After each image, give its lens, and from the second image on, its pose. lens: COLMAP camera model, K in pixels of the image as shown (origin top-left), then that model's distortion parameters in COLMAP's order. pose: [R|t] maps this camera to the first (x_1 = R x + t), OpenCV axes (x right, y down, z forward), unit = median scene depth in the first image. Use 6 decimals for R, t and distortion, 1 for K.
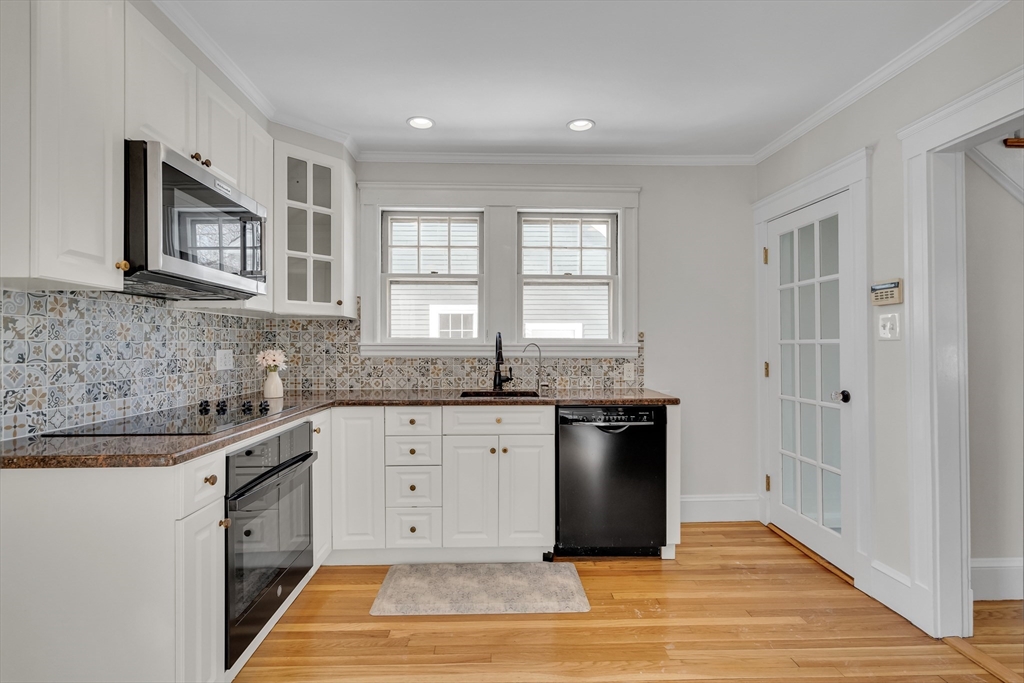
lens RADIAL K [[502.4, 0, 507.6], [0, 502.4, 345.8], [0, 0, 1]] dist [0.001362, 0.000617]
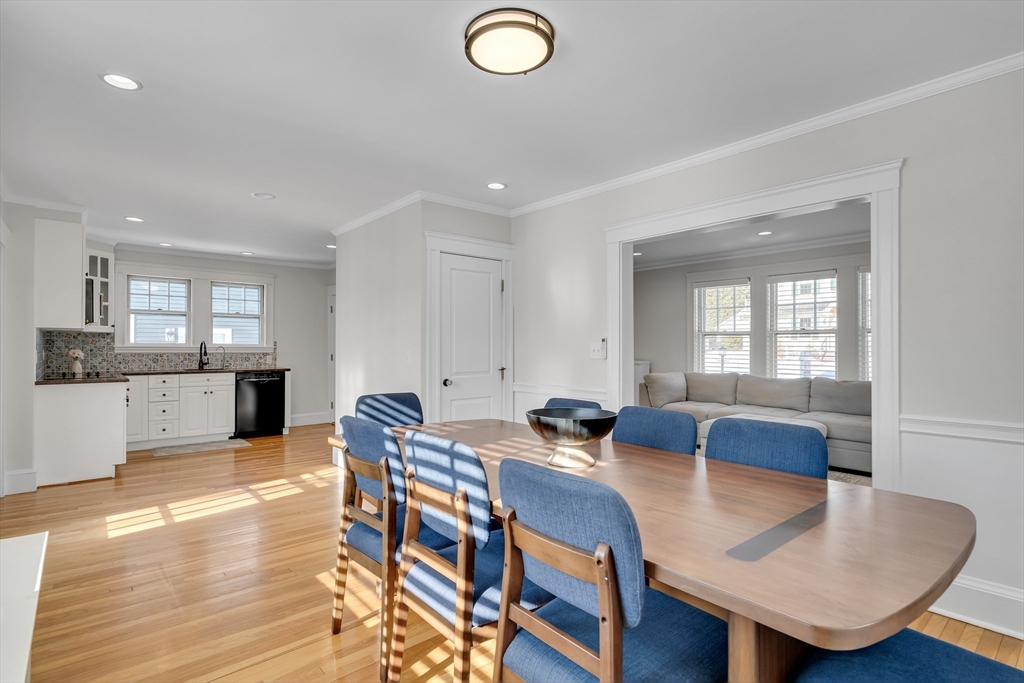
lens RADIAL K [[502.4, 0, 507.6], [0, 502.4, 345.8], [0, 0, 1]] dist [0.001362, 0.000617]
pose [[0.782164, 0.003370, 0.623063, -0.323213], [-0.002354, 0.999994, -0.002454, -0.004815], [-0.623068, 0.000452, 0.782168, -1.415925]]
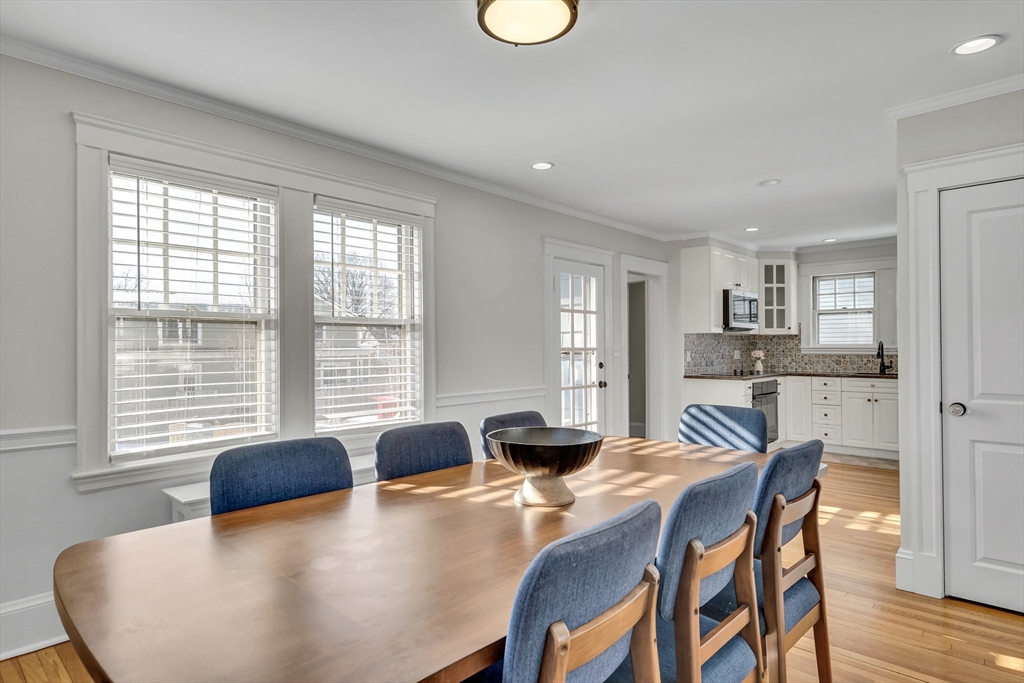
lens RADIAL K [[571.6, 0, 512.0], [0, 571.6, 341.5], [0, 0, 1]] dist [0.002785, 0.000205]
pose [[0.709865, -0.009281, -0.704276, 0.483438], [0.003061, 0.999944, -0.010092, -0.008141], [0.704331, 0.005008, 0.709854, -1.390520]]
